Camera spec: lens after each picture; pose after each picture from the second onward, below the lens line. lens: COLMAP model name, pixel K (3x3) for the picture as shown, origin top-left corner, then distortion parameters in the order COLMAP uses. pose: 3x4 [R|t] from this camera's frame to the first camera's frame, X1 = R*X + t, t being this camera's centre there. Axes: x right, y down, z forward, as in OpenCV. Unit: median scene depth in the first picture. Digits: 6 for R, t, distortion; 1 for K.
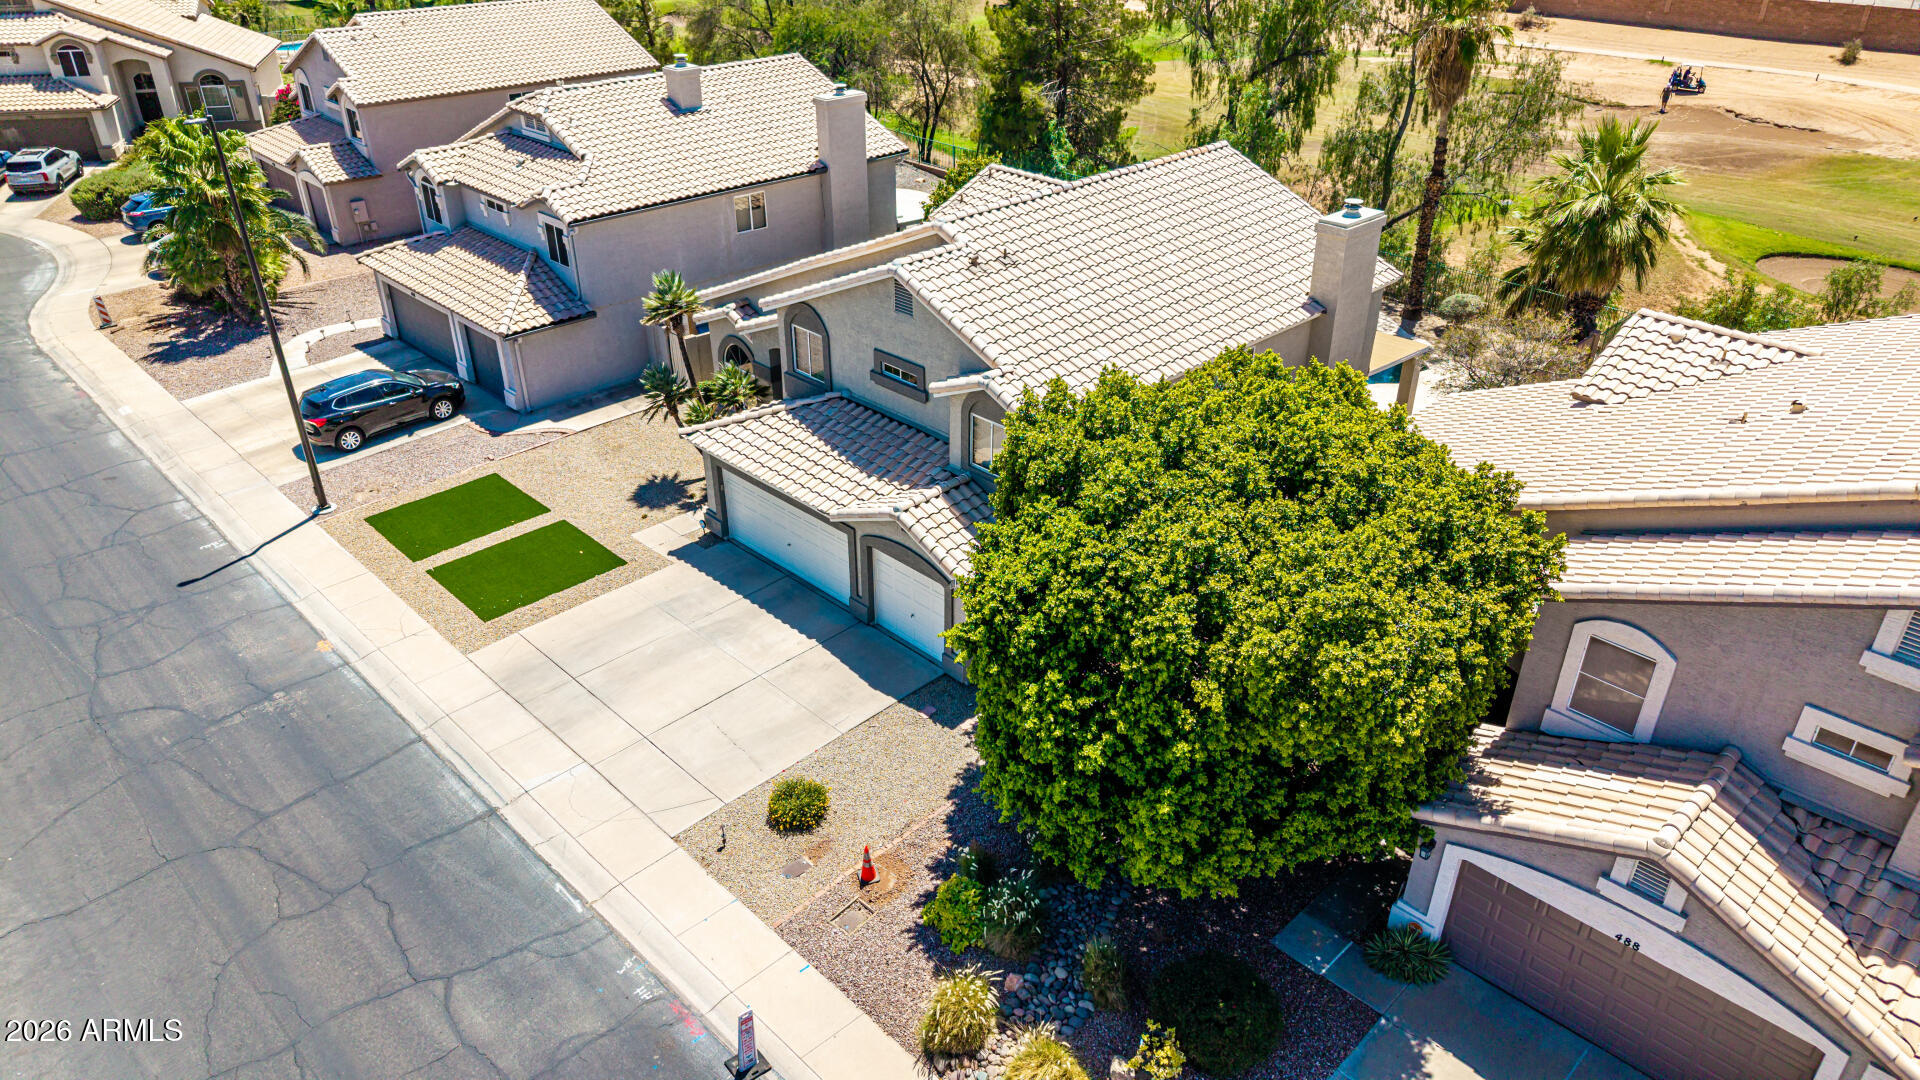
lens RADIAL K [[1280.9, 0, 956.6], [0, 1280.9, 547.9], [0, 0, 1]] dist [0.054064, -0.065009]
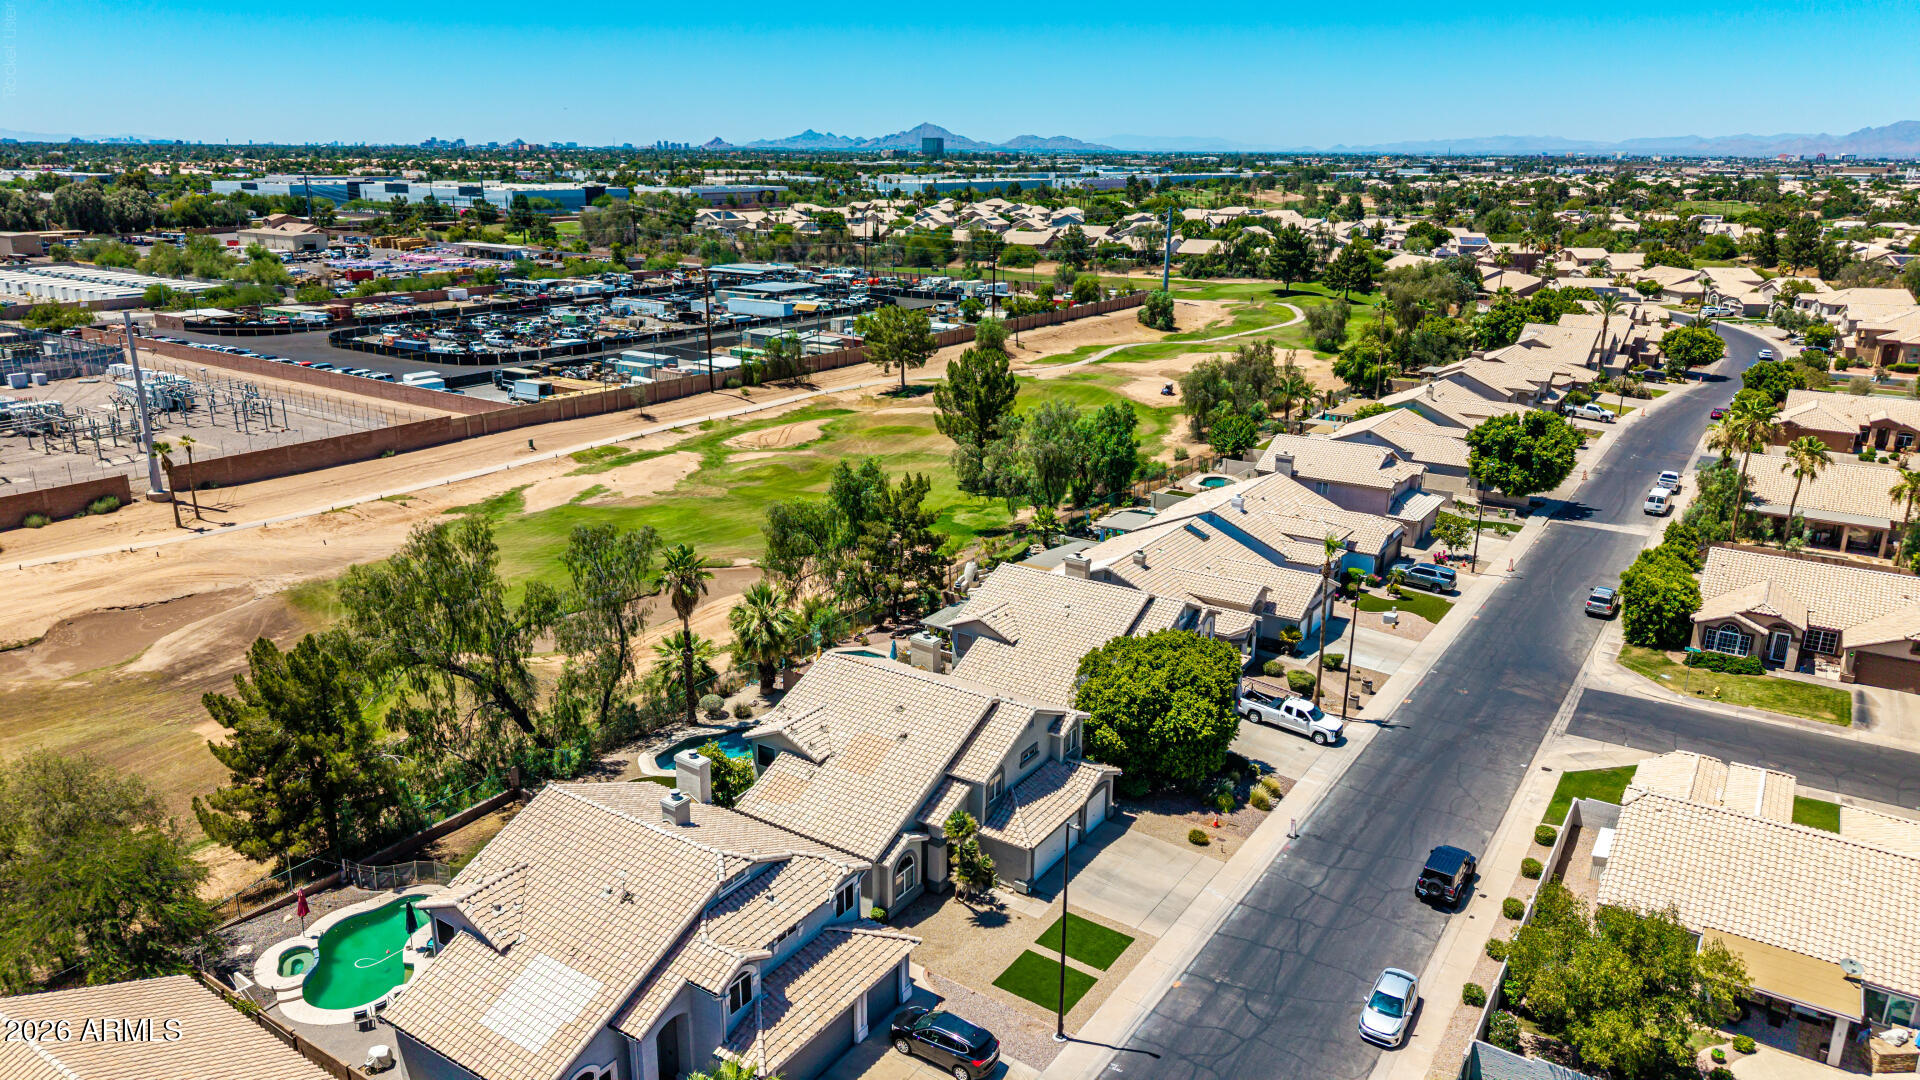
lens RADIAL K [[1280.9, 0, 956.6], [0, 1280.9, 547.9], [0, 0, 1]] dist [0.054064, -0.065009]
pose [[-0.215495, -0.291360, 0.932025, -1.987081], [0.476740, 0.801583, 0.360810, -1.284485], [-0.852221, 0.522086, -0.033834, 0.968310]]
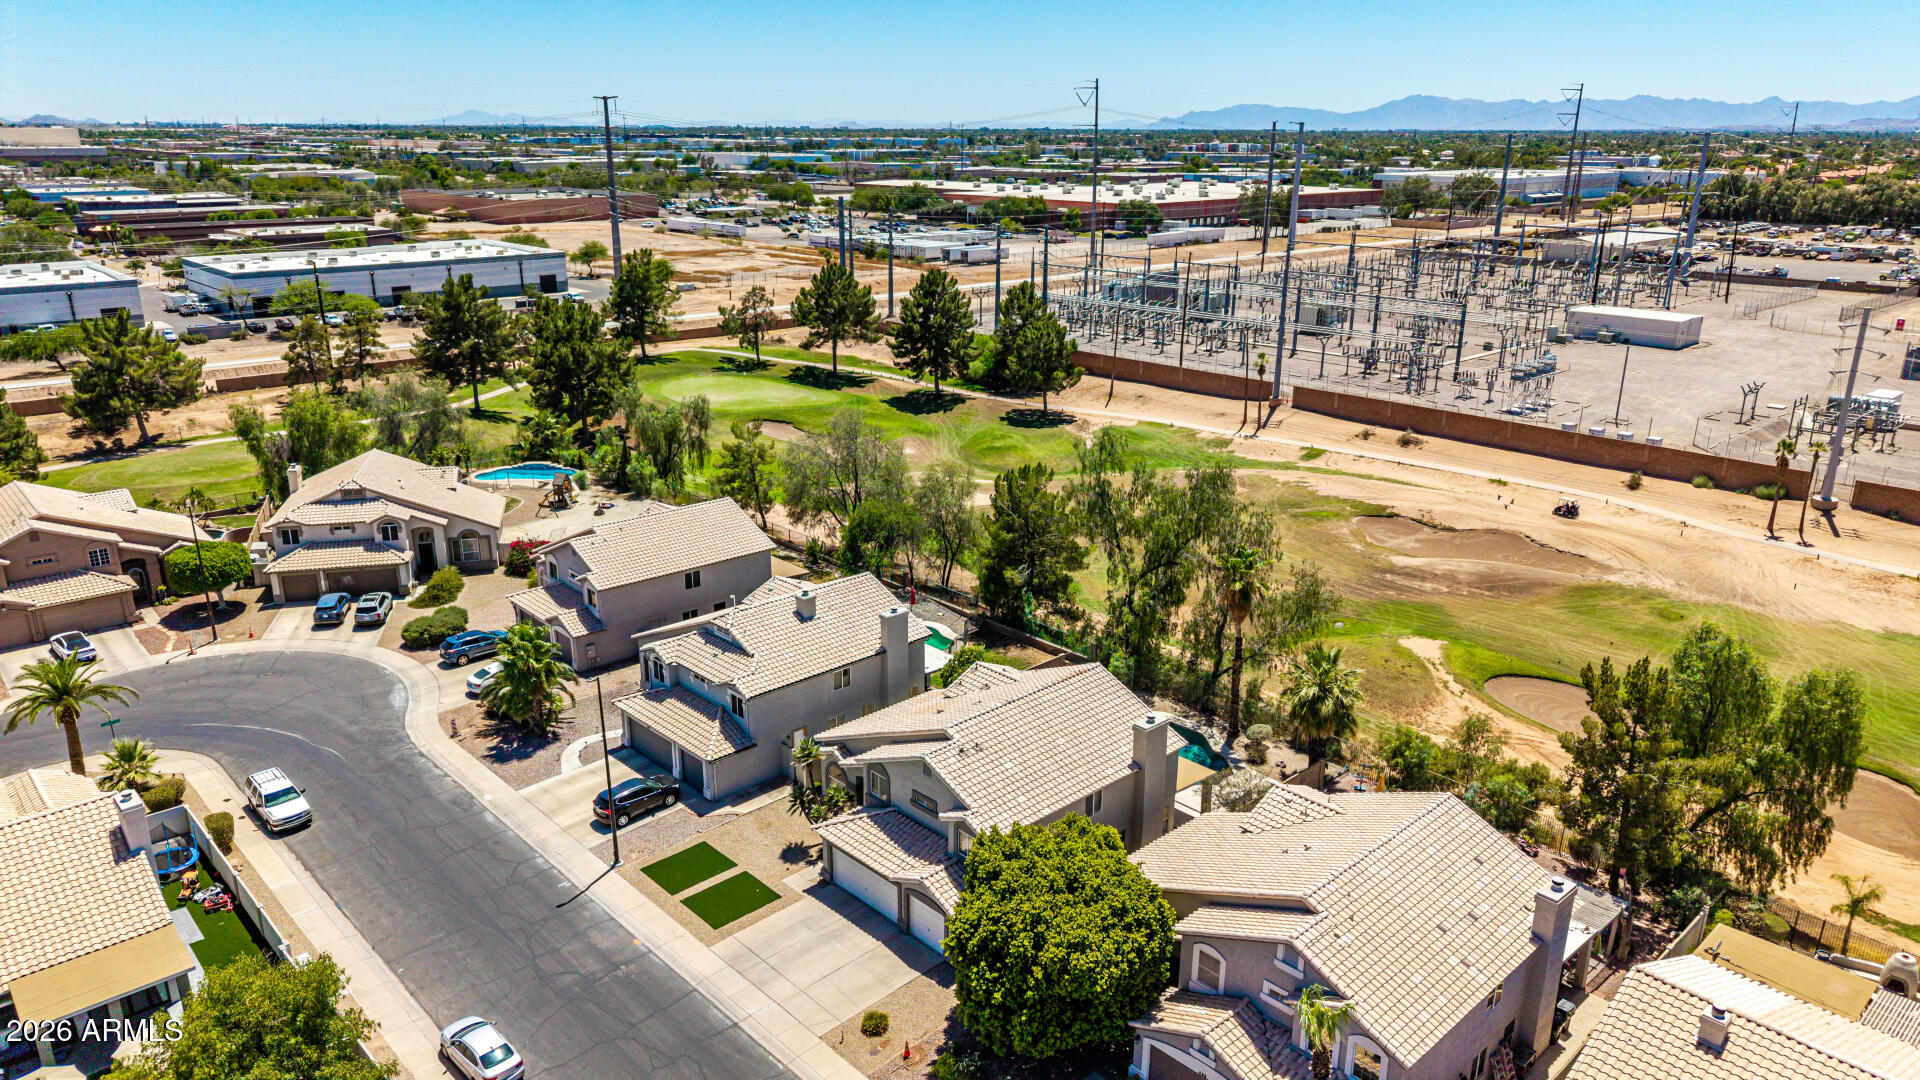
lens RADIAL K [[1278.9, 0, 960.0], [0, 1278.9, 540.0], [0, 0, 1]] dist [0.070200, -0.119240]
pose [[0.999816, 0.006554, -0.018002, 0.044266], [-0.010160, 0.978023, -0.208249, -0.118896], [0.016242, 0.208393, 0.977910, -1.050158]]
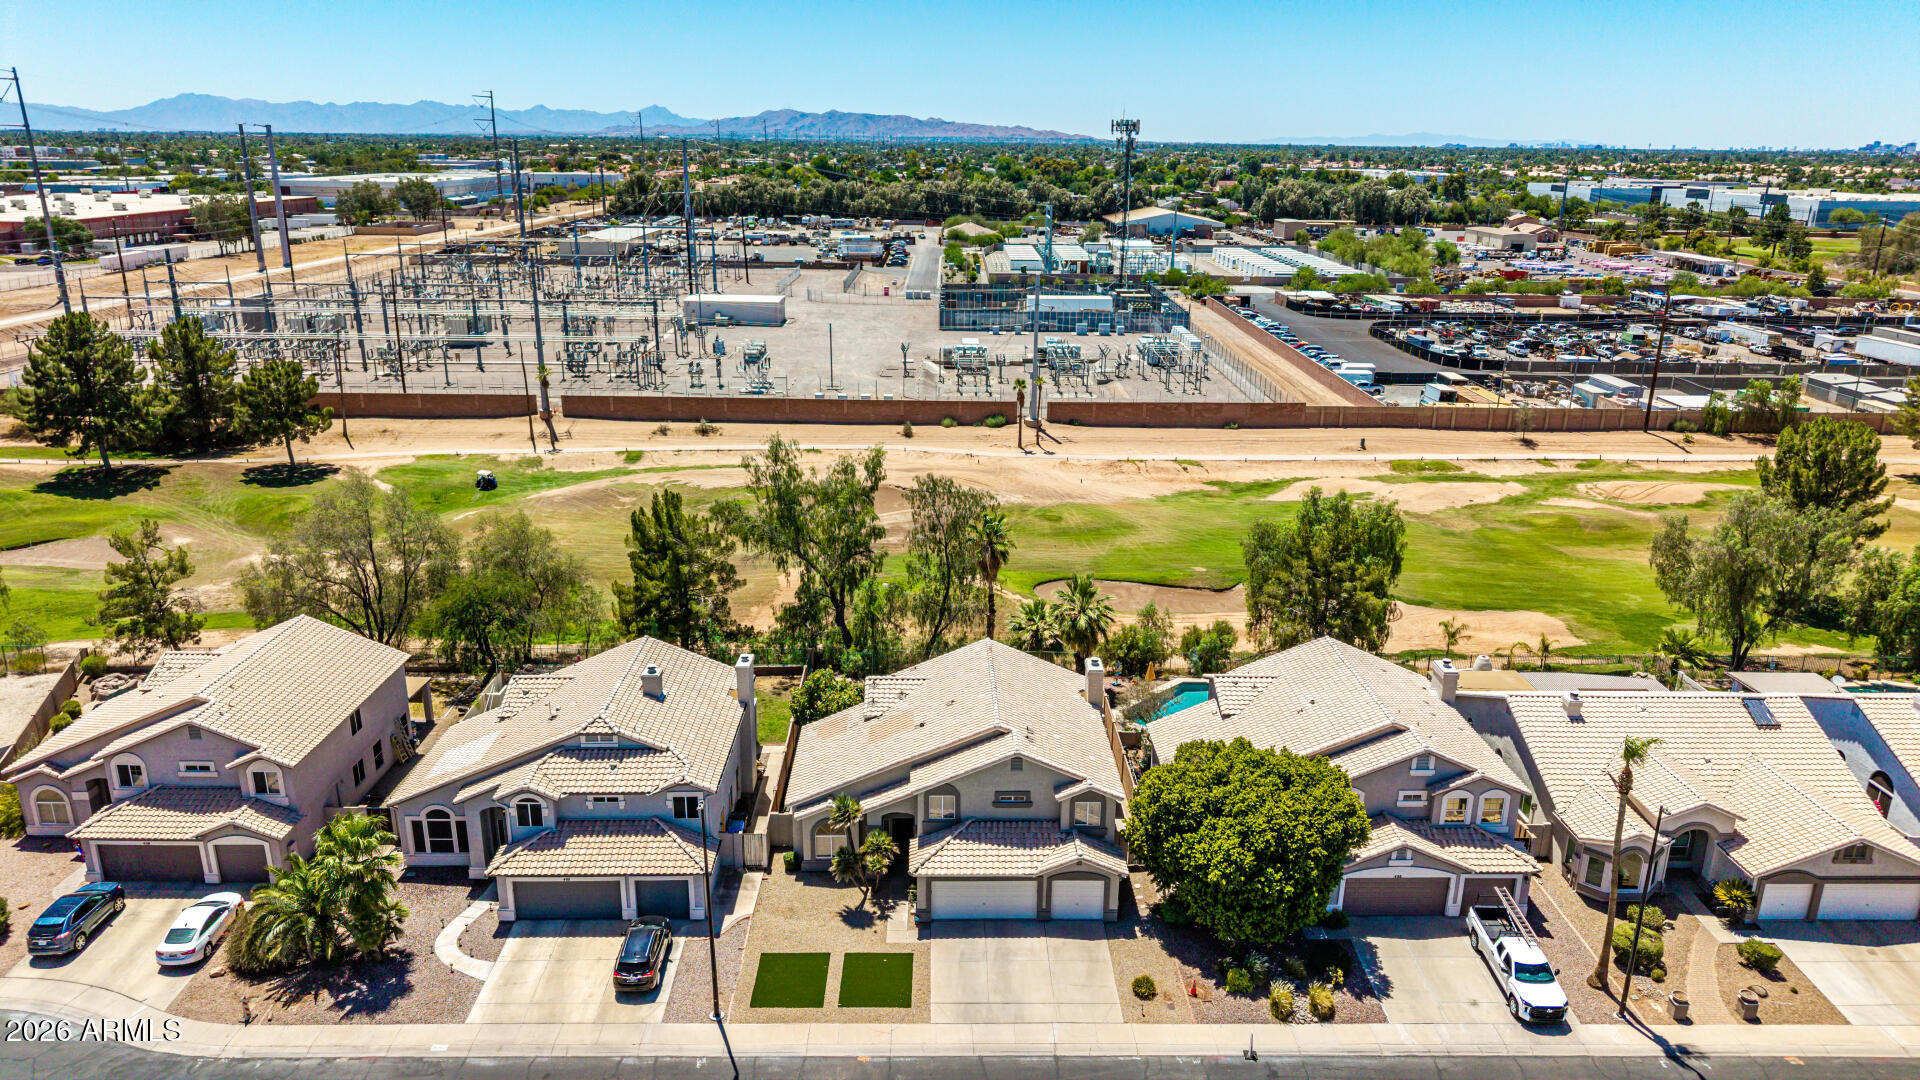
lens RADIAL K [[1278.9, 0, 960.0], [0, 1278.9, 540.0], [0, 0, 1]] dist [0.070200, -0.119240]
pose [[0.681994, -0.211740, 0.700036, -1.441988], [0.354728, 0.932815, -0.063437, -0.417863], [-0.639571, 0.291586, 0.711285, -0.545045]]
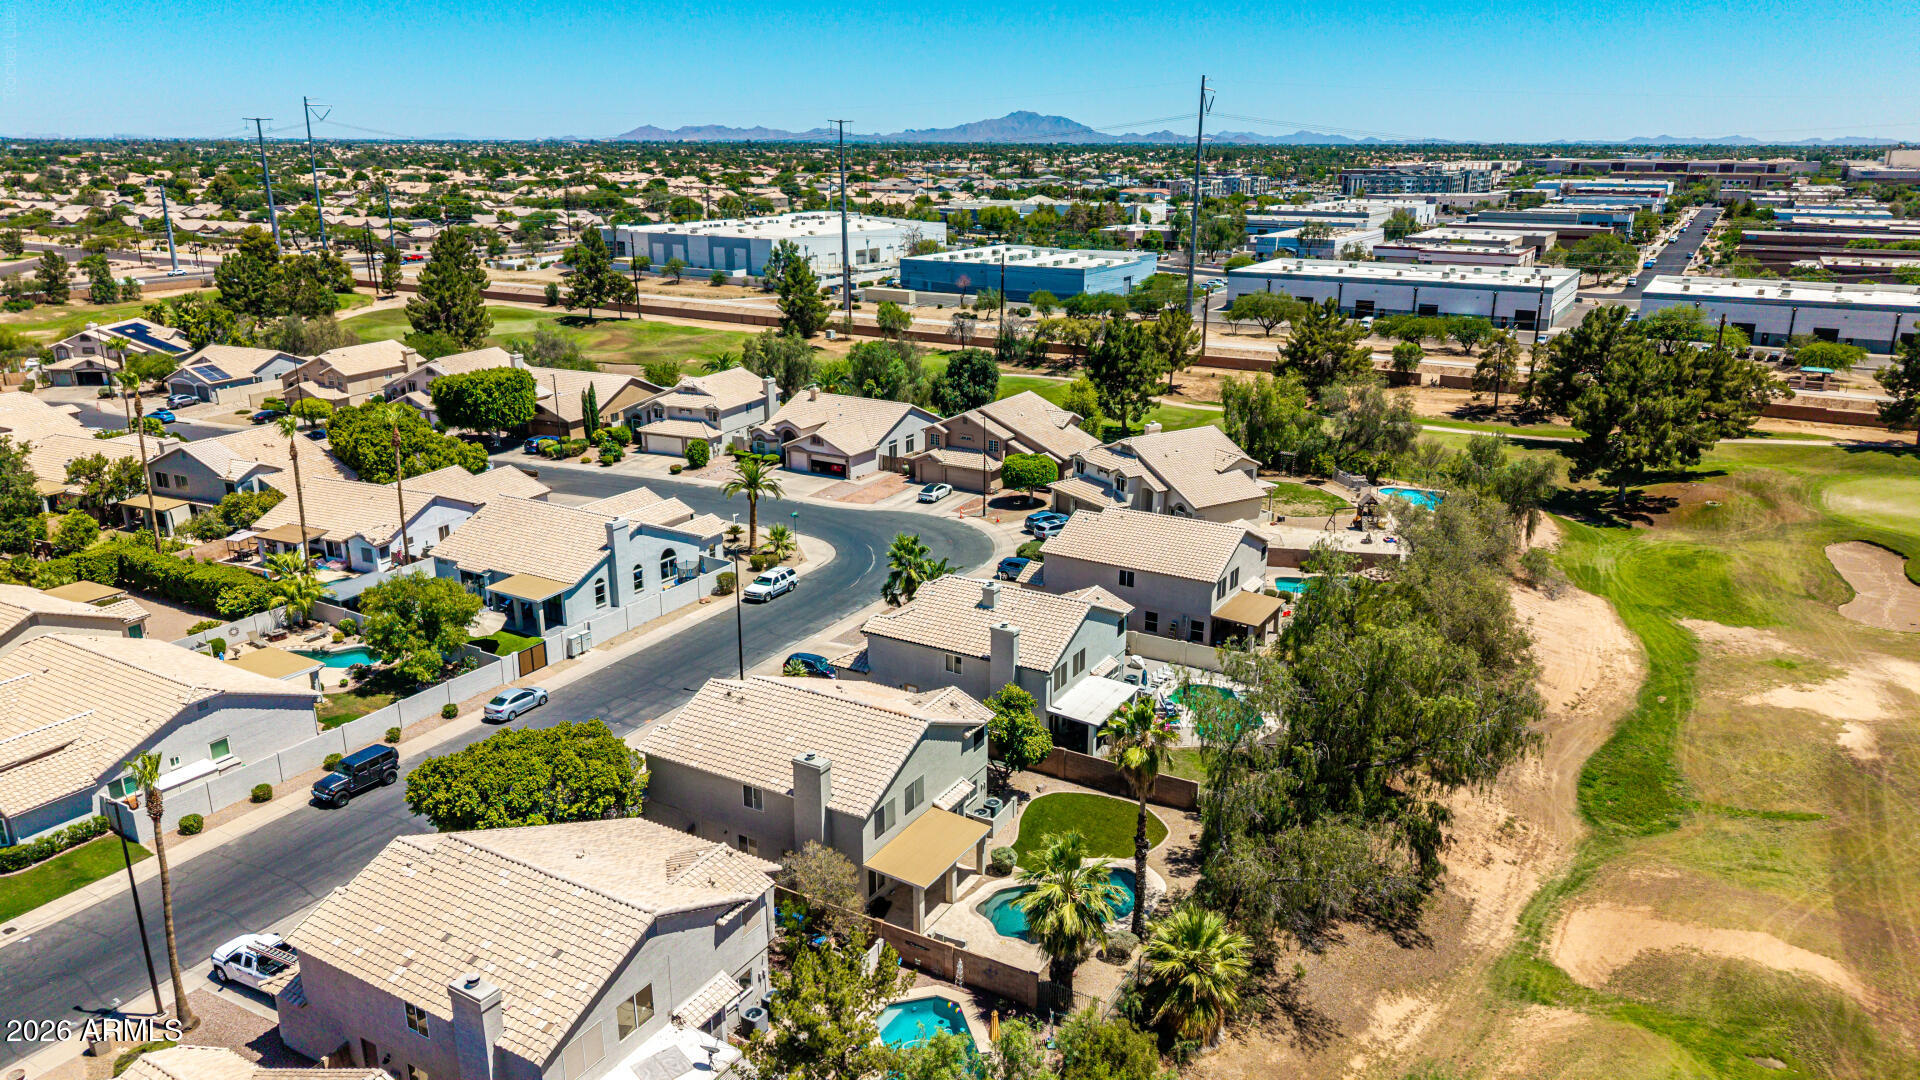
lens RADIAL K [[1278.9, 0, 960.0], [0, 1278.9, 540.0], [0, 0, 1]] dist [0.070200, -0.119240]
pose [[0.266003, 0.278818, -0.922769, 2.102682], [-0.481709, 0.867615, 0.123293, -0.912952], [0.834984, 0.411710, 0.365098, 0.368869]]
